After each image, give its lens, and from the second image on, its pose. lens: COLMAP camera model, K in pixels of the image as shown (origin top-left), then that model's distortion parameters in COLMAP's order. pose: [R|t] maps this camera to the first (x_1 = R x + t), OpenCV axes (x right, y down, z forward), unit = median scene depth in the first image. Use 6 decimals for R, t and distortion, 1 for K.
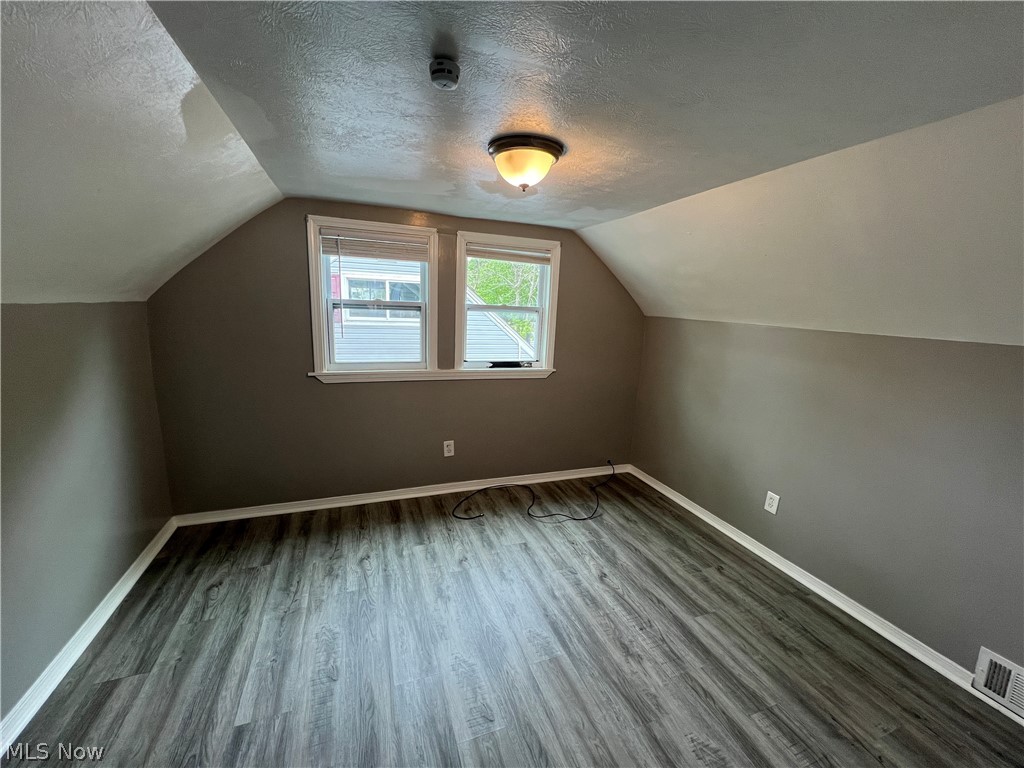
lens RADIAL K [[410.1, 0, 511.8], [0, 410.1, 385.8], [0, 0, 1]] dist [0.000276, -0.000156]
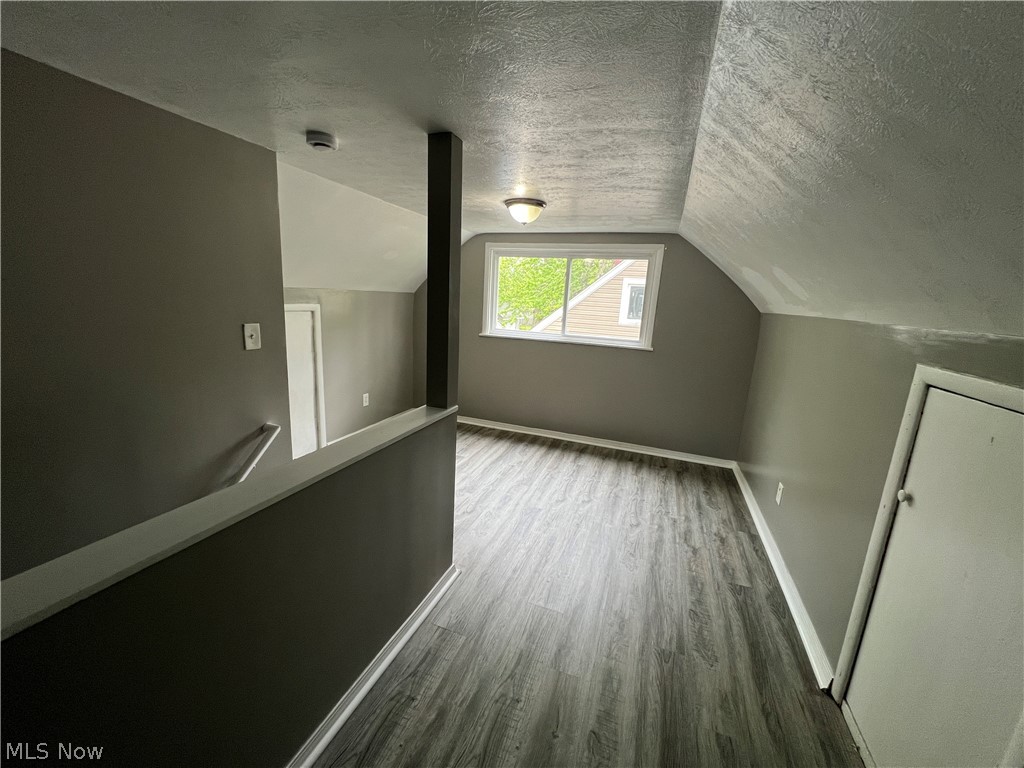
lens RADIAL K [[410.1, 0, 511.8], [0, 410.1, 385.8], [0, 0, 1]] dist [0.000276, -0.000156]
pose [[0.749831, 0.148707, -0.644701, 0.747868], [-0.163925, 0.985789, 0.036726, 0.097037], [0.641001, 0.078145, 0.763552, -0.189688]]
